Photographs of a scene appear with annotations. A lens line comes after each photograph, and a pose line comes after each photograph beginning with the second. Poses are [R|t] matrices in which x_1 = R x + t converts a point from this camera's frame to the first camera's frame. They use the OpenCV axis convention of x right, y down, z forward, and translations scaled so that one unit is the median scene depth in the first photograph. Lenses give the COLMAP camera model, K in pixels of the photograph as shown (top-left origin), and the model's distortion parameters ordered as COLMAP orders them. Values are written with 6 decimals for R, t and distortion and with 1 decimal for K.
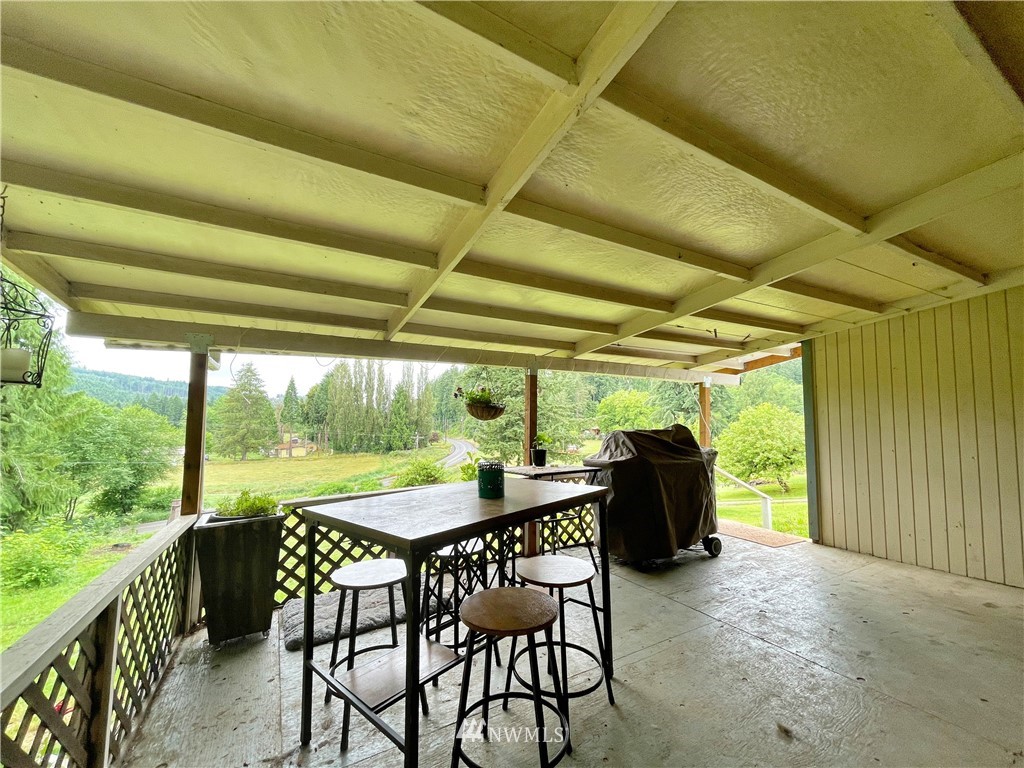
lens RADIAL K [[413.2, 0, 506.1], [0, 413.2, 389.3], [0, 0, 1]] dist [-0.000837, 0.000882]
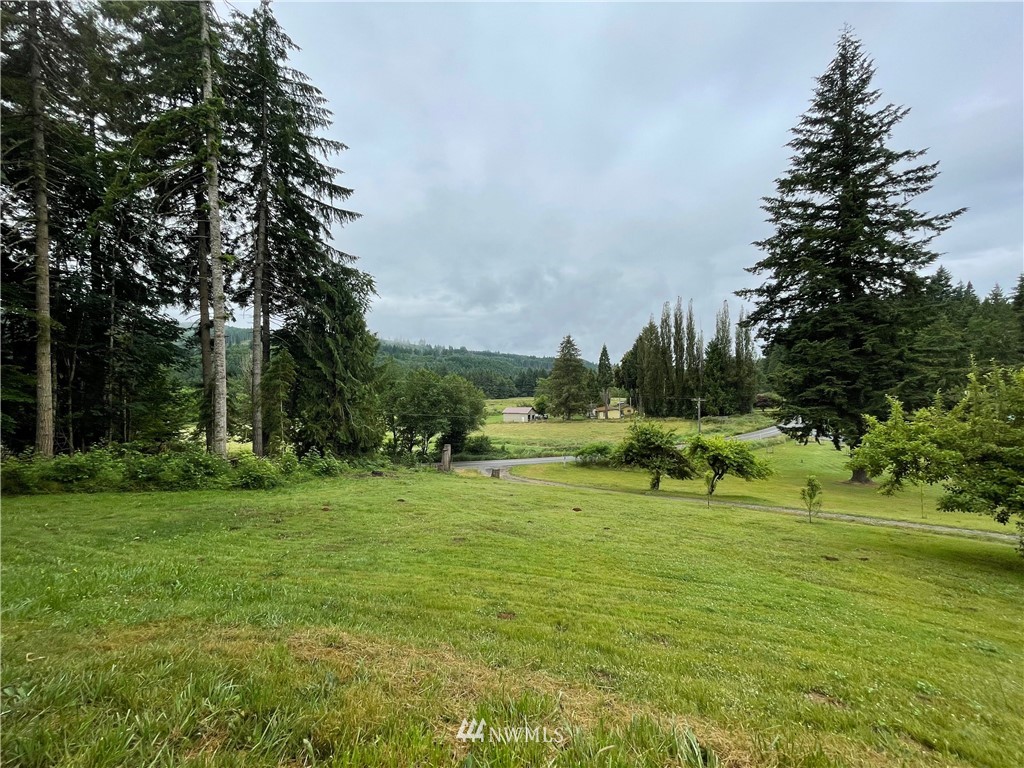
lens RADIAL K [[413.2, 0, 513.5], [0, 413.2, 391.6], [0, 0, 1]] dist [-0.000837, 0.000882]
pose [[0.706260, -0.010108, -0.707881, 0.068541], [0.072959, 0.995613, 0.058575, 0.011865], [0.704183, -0.093015, 0.703899, 0.072028]]
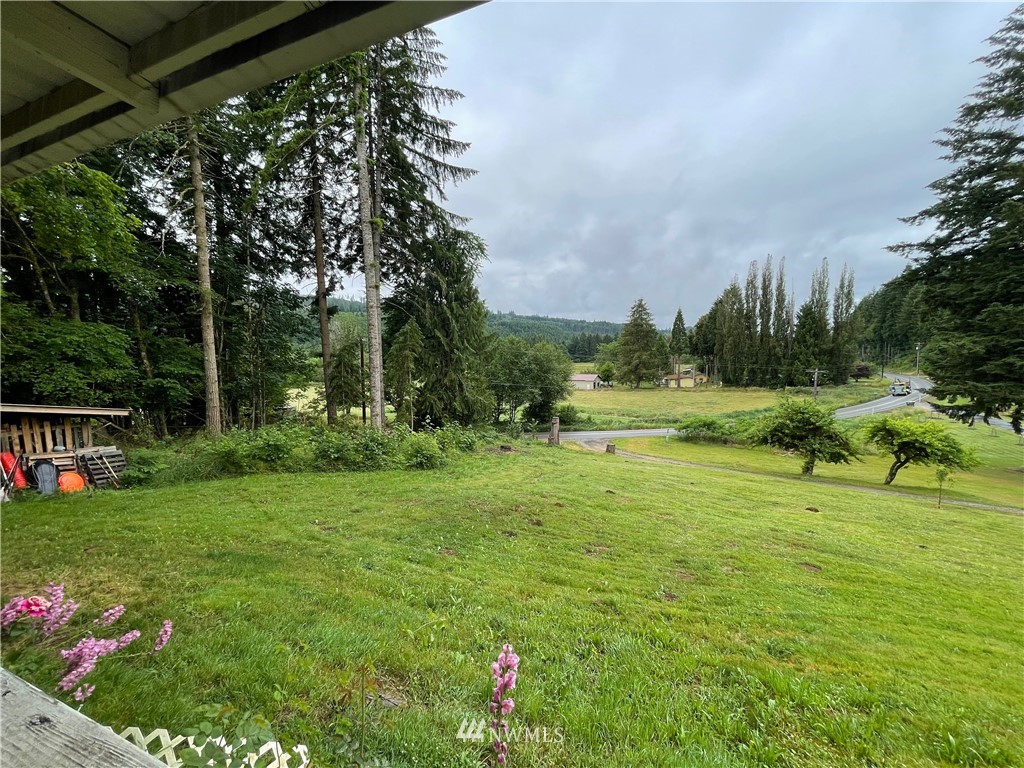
lens RADIAL K [[413.2, 0, 511.1], [0, 413.2, 389.8], [0, 0, 1]] dist [-0.000837, 0.000882]
pose [[0.624192, 0.056422, -0.779231, 0.018394], [0.073844, 0.988663, 0.130738, 0.004420], [0.777773, -0.139147, 0.612949, 0.043407]]
